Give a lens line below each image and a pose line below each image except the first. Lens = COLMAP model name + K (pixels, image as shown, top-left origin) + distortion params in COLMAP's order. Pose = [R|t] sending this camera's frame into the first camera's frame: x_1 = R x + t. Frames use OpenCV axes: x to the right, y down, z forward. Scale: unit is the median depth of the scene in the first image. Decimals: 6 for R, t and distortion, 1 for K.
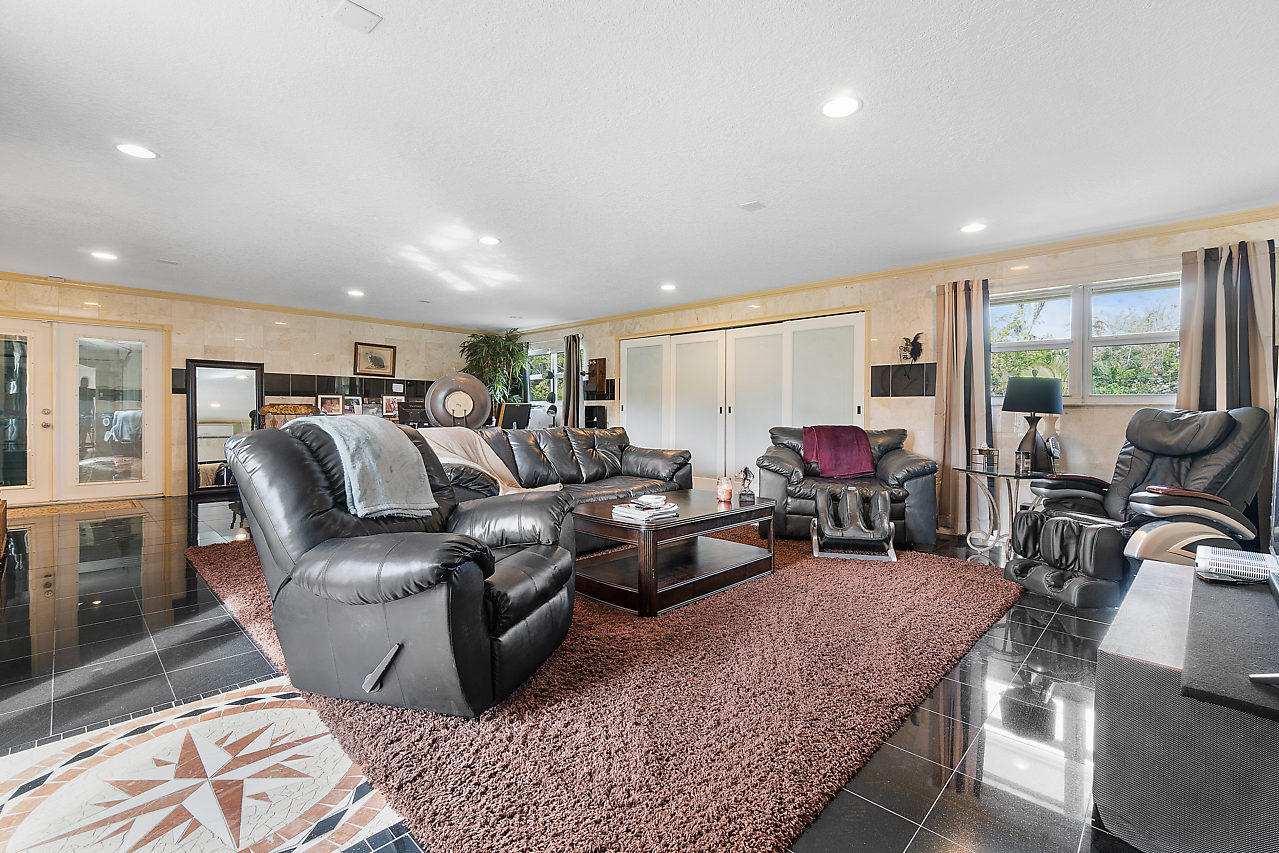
lens RADIAL K [[568.4, 0, 646.6], [0, 568.4, 419.5], [0, 0, 1]] dist [0.003283, 0.002659]
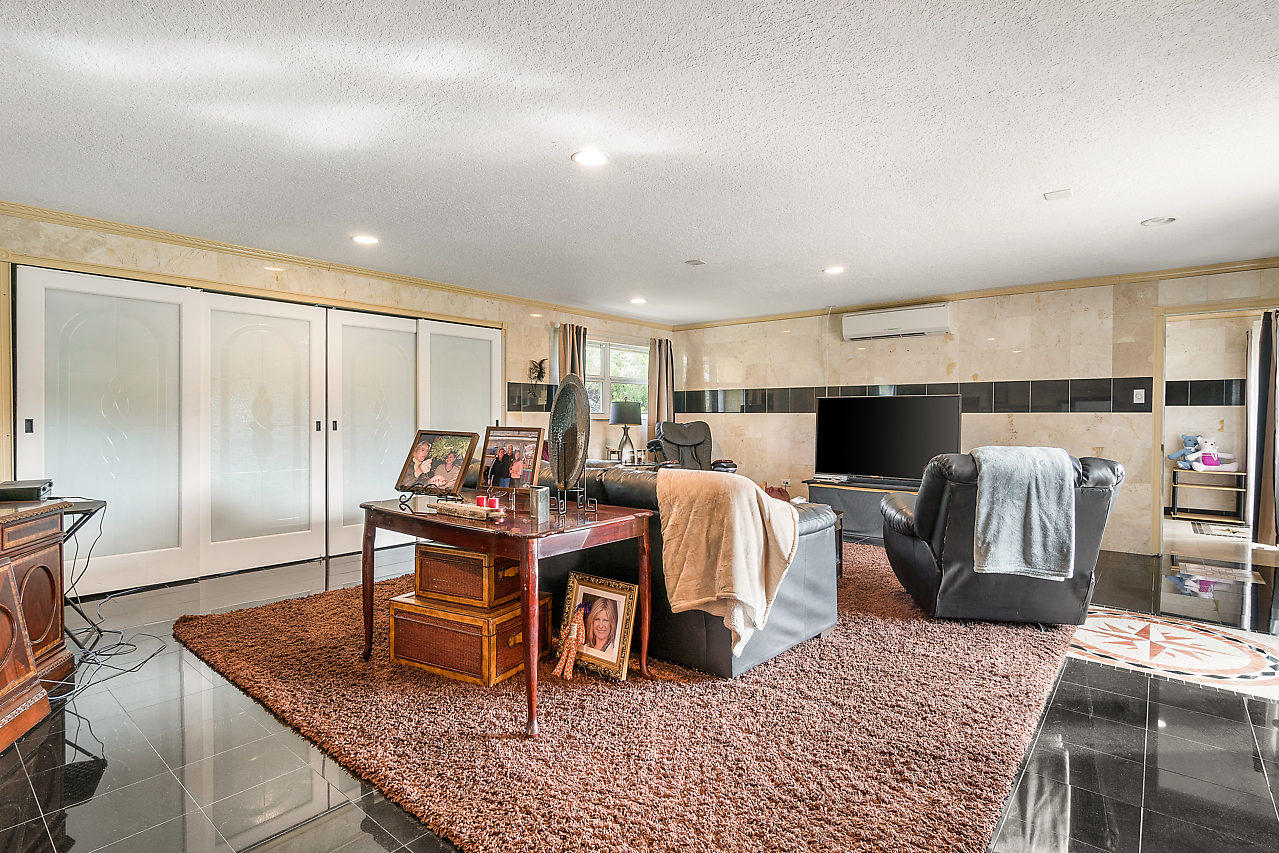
lens RADIAL K [[618.0, 0, 646.9], [0, 618.0, 423.2], [0, 0, 1]] dist [0.005534, 0.001232]
pose [[-0.080048, -0.024301, 0.996495, -0.878297], [0.007621, 0.999659, 0.024990, -0.048716], [-0.996762, 0.009594, -0.079836, 0.929093]]
